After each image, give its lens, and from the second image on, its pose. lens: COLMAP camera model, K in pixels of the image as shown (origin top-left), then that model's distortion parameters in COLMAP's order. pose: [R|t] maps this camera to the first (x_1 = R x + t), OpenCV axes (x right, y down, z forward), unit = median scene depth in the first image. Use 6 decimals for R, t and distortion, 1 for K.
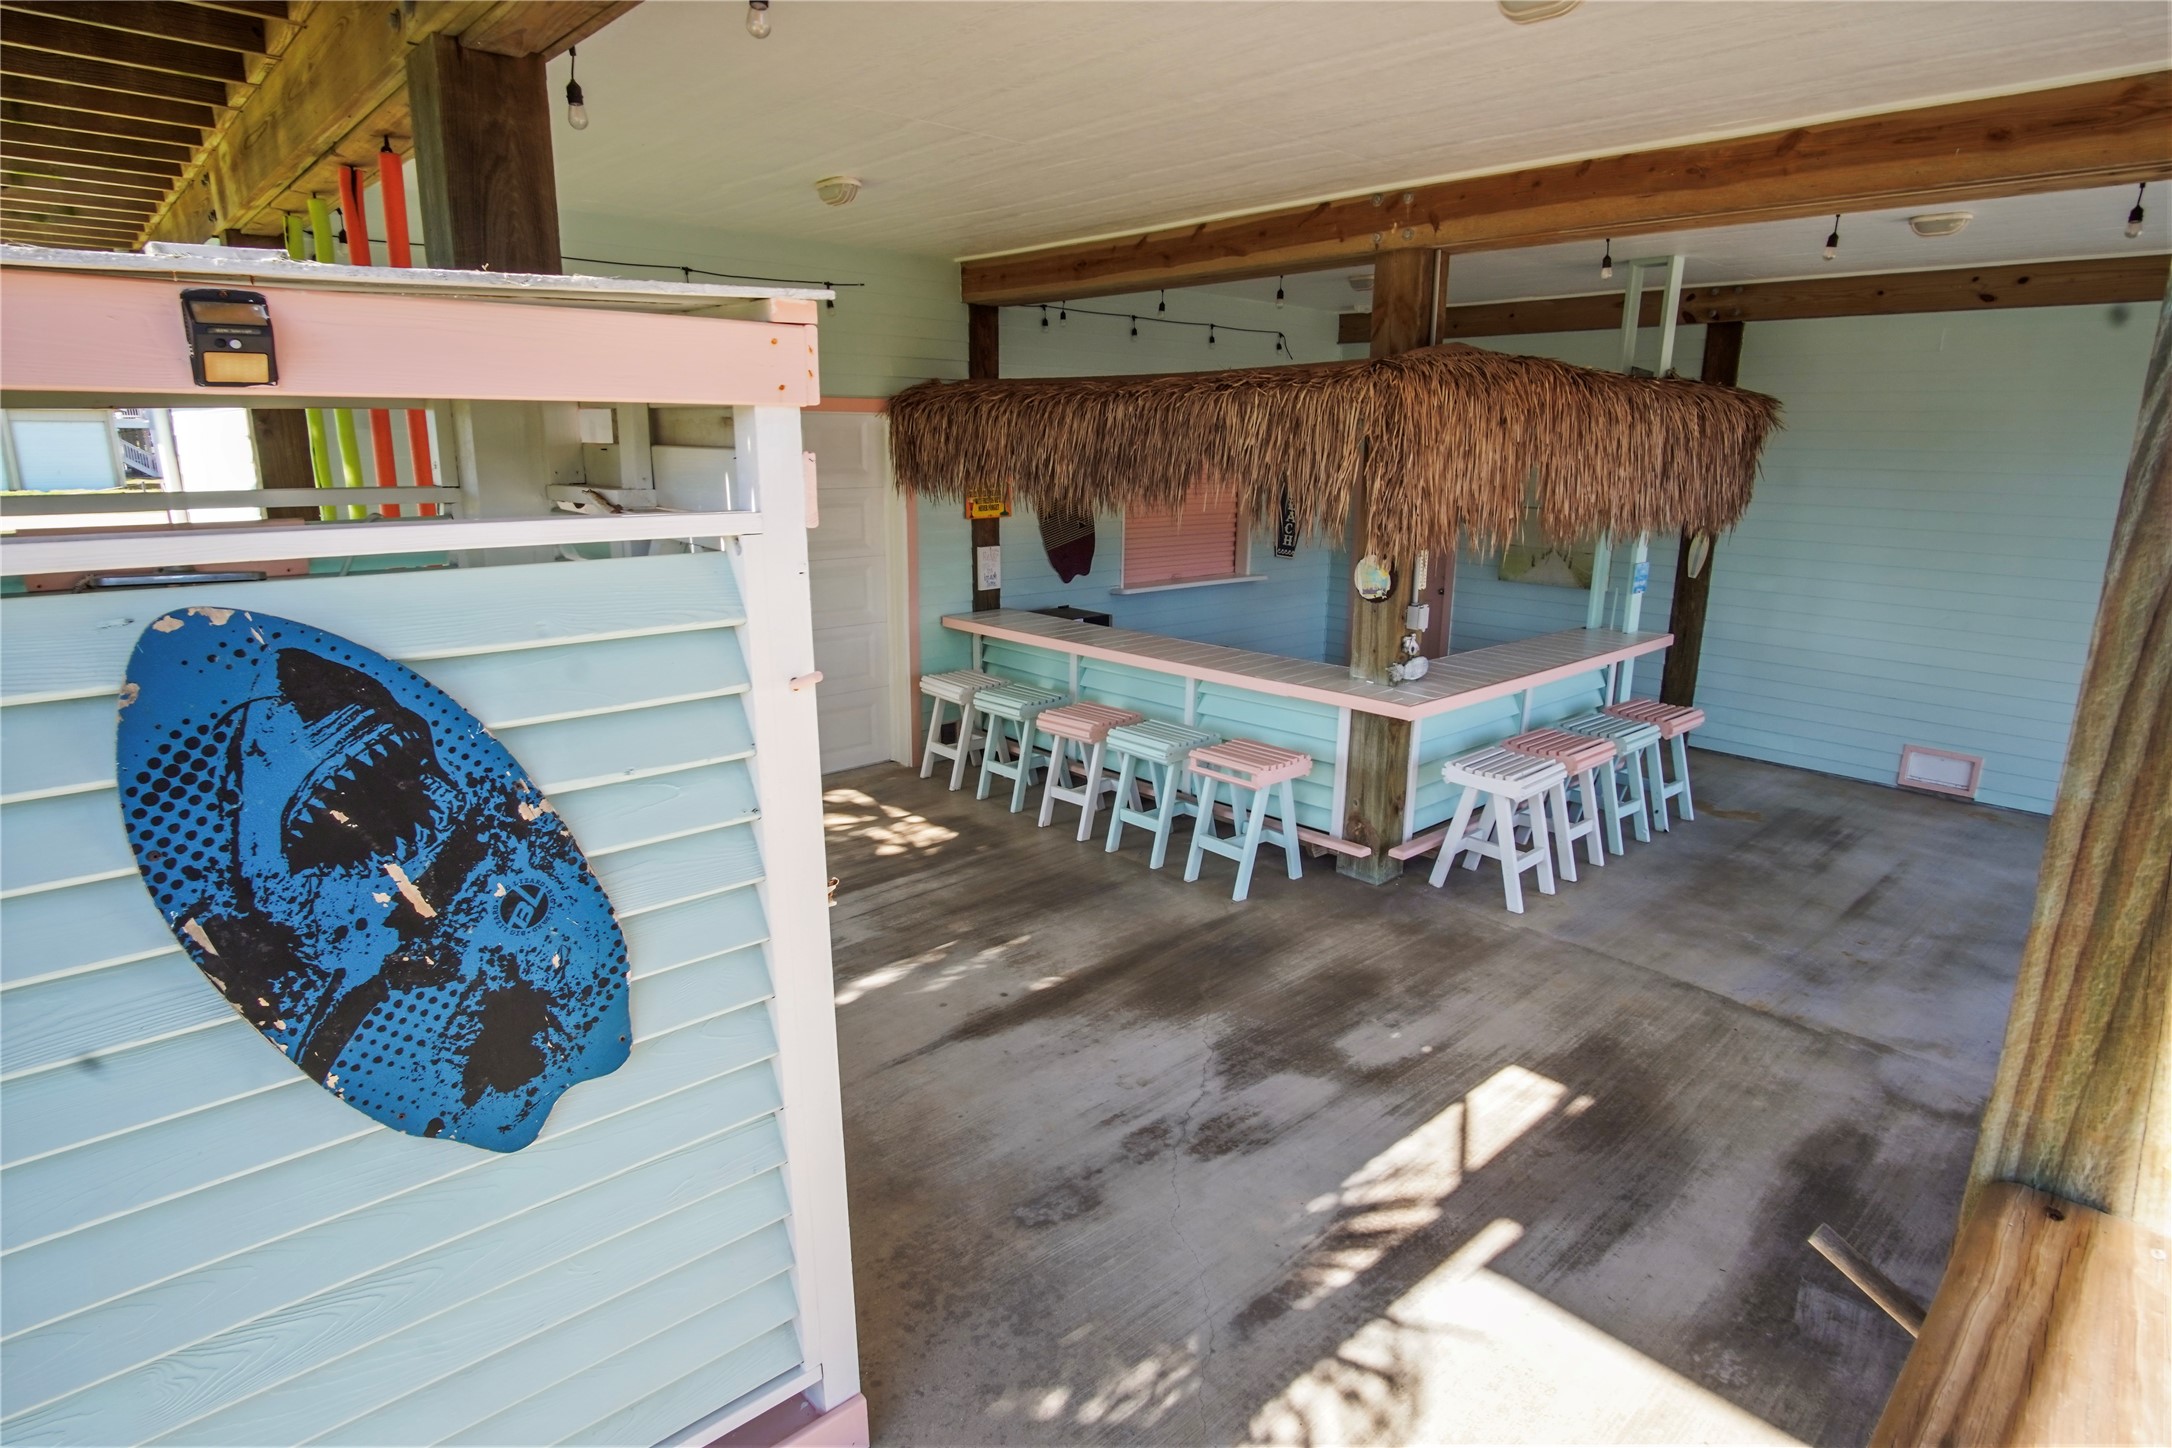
lens RADIAL K [[1158.7, 0, 1086.0], [0, 1158.7, 724.0], [0, 0, 1]] dist [-0.006067, 0.000332]
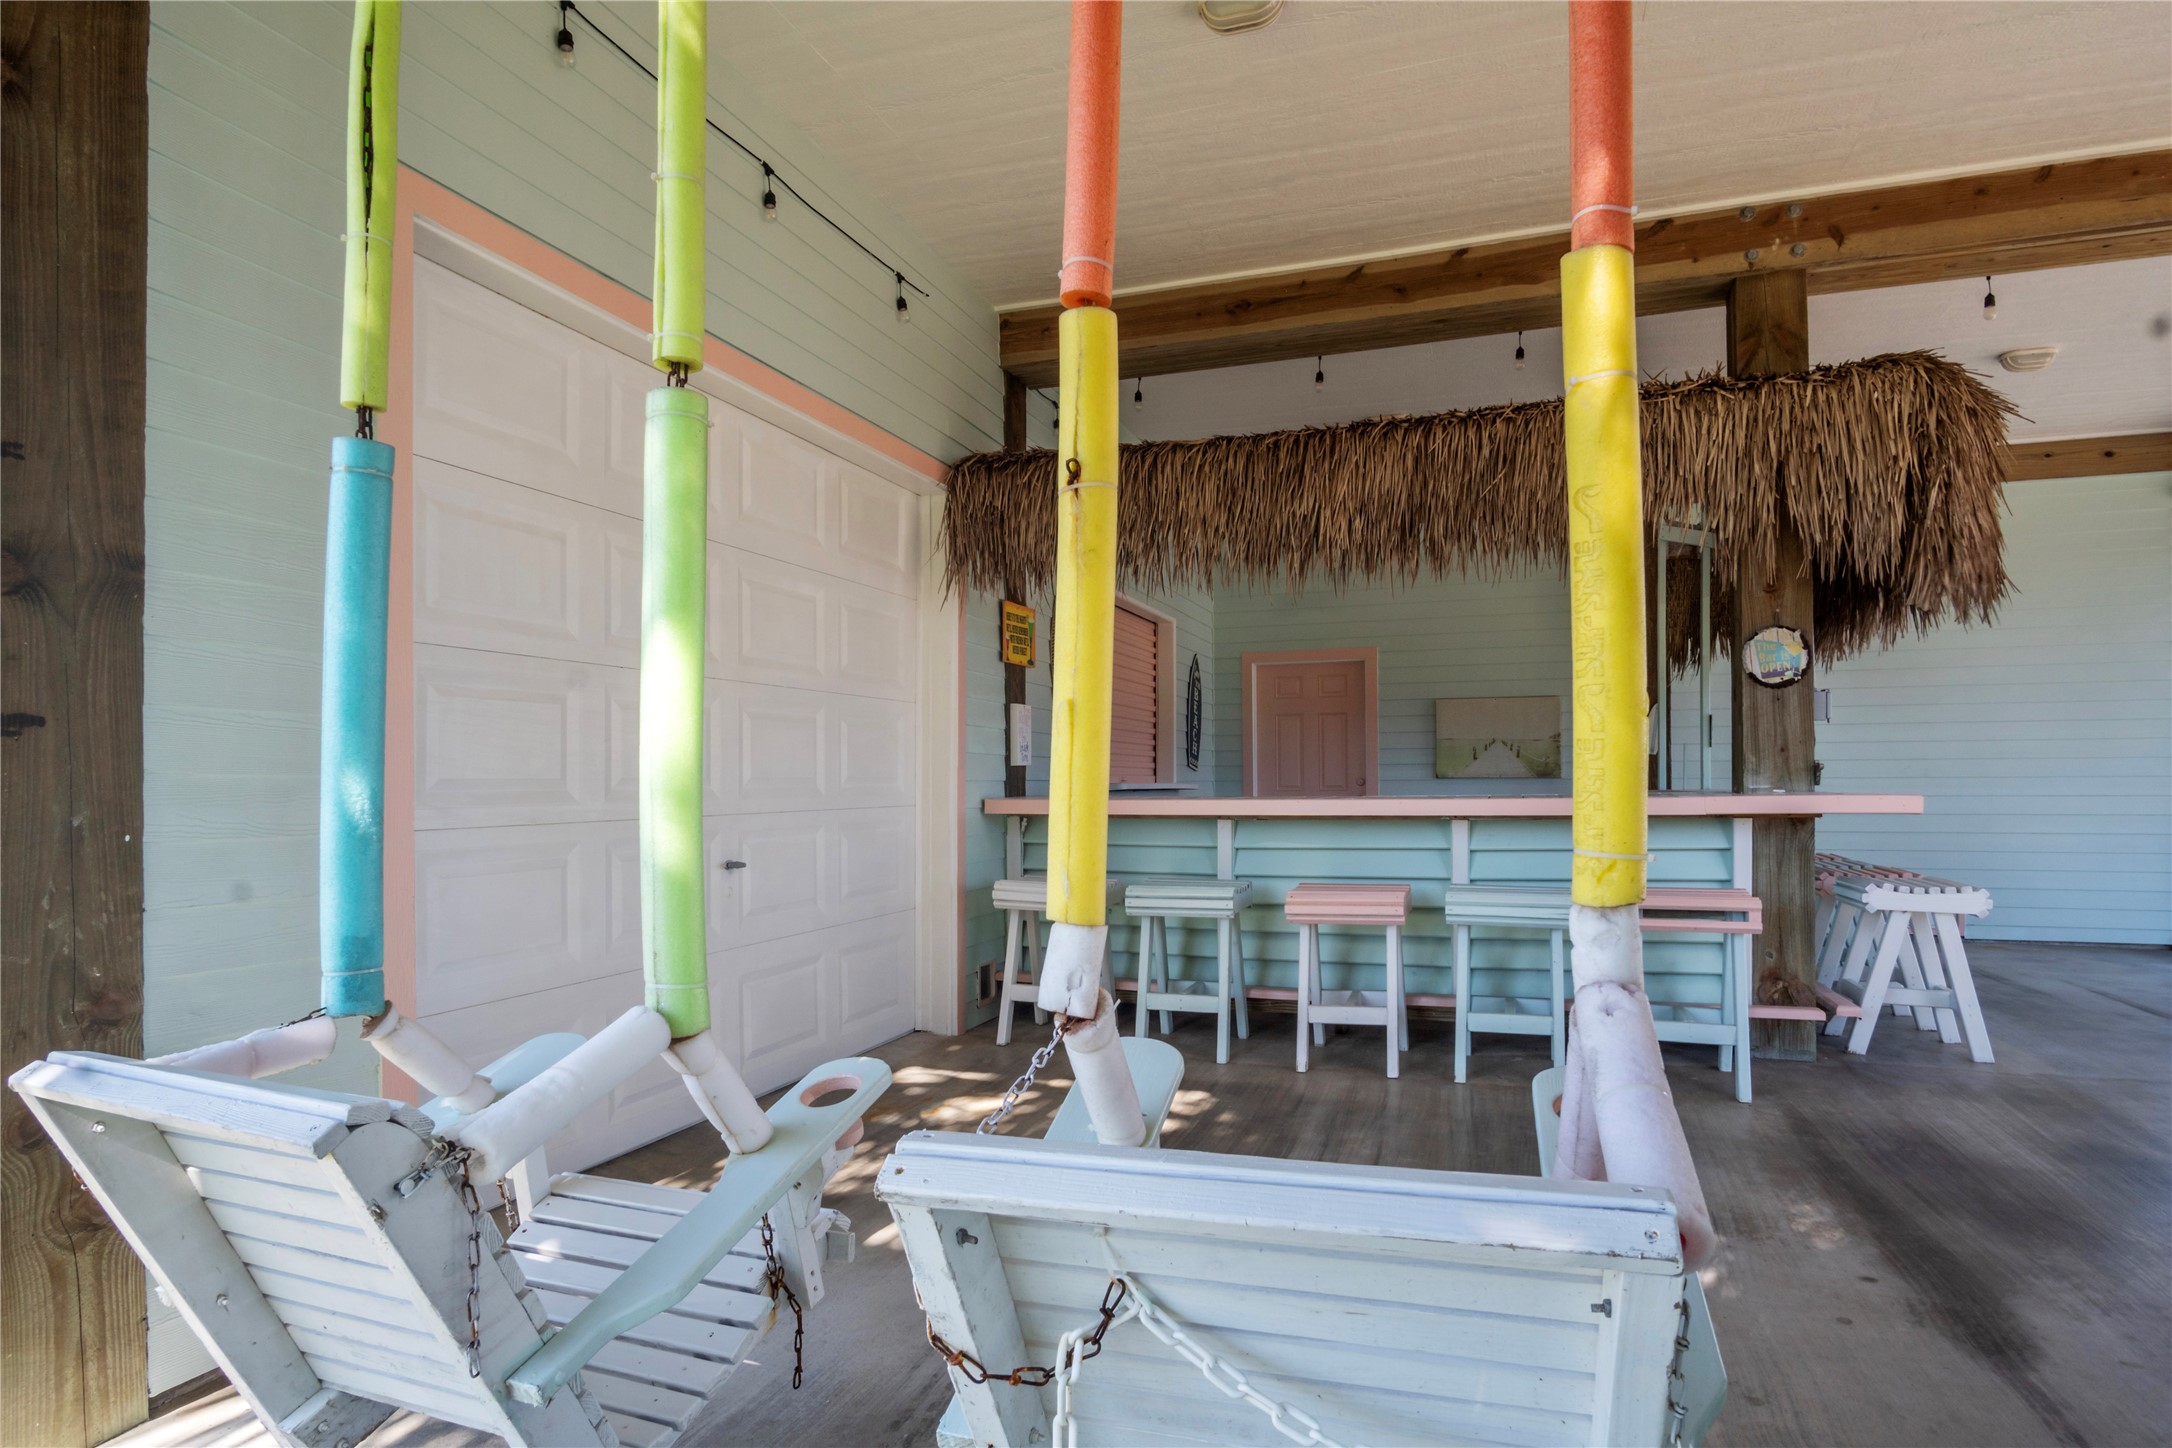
lens RADIAL K [[1186.3, 0, 1108.4], [0, 1186.3, 773.6], [0, 0, 1]] dist [-0.002261, 0.000391]
pose [[0.876639, -0.011684, 0.481007, -0.523665], [0.129588, 0.968497, -0.212650, 0.062809], [-0.463369, 0.248750, 0.850537, 0.517778]]
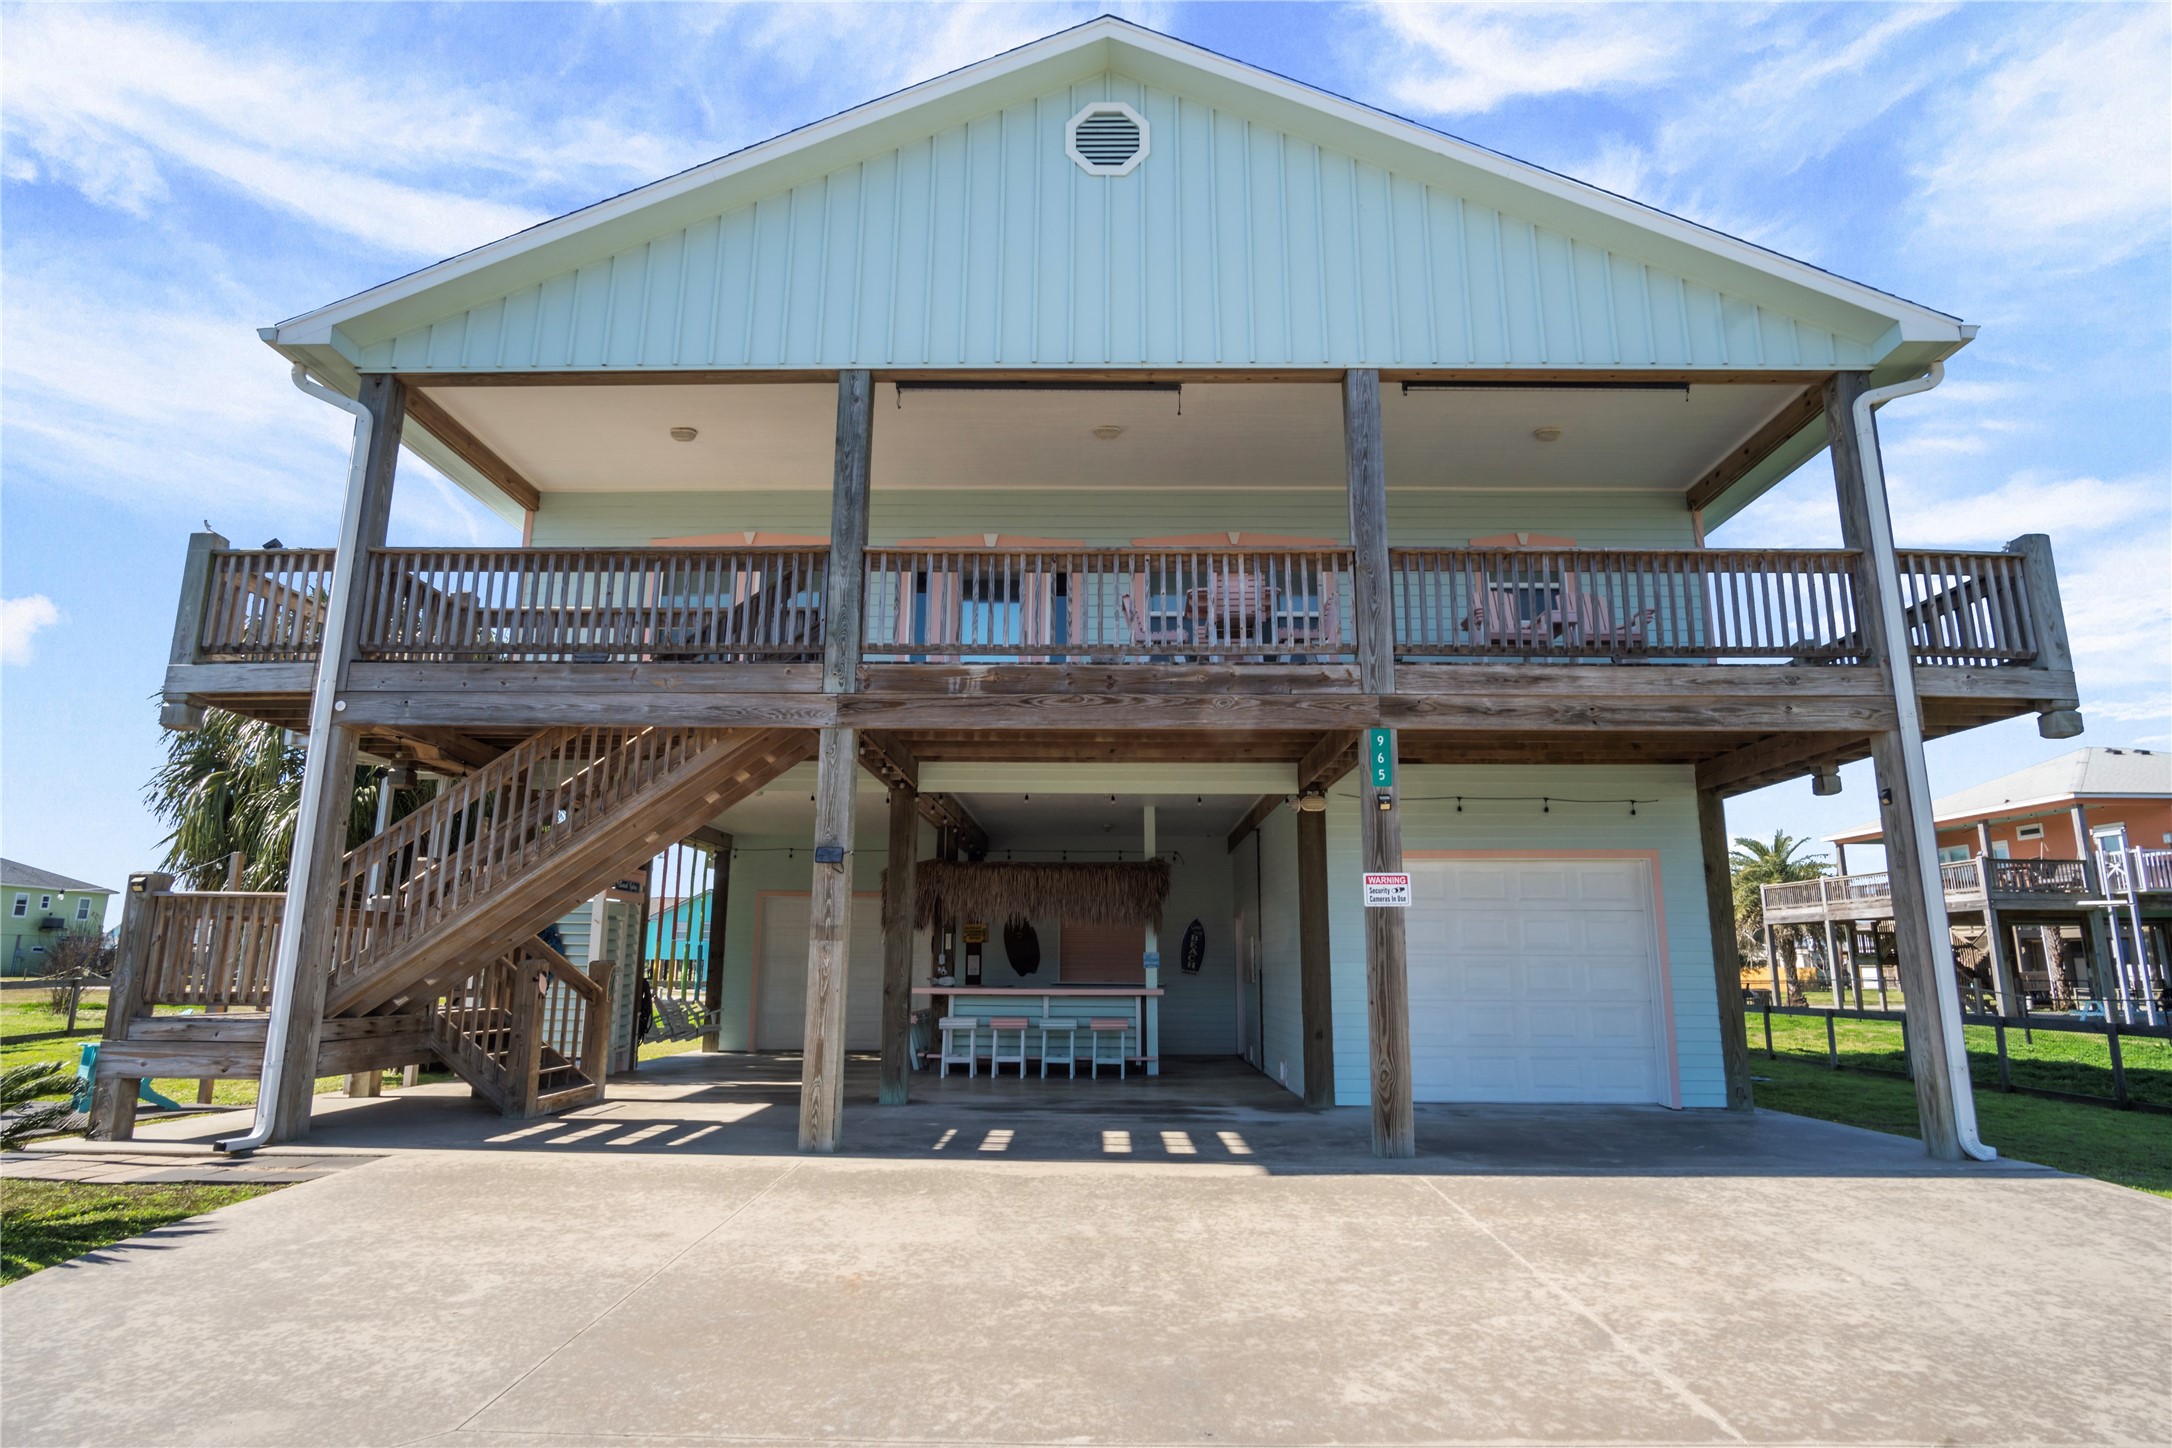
lens RADIAL K [[1162.8, 0, 1092.2], [0, 1162.8, 713.4], [0, 0, 1]] dist [-0.023674, 0.001742]
pose [[0.727310, -0.155107, -0.668552, 2.254978], [-0.161888, 0.907866, -0.386745, 0.344144], [0.666943, 0.389514, 0.635190, -0.613197]]
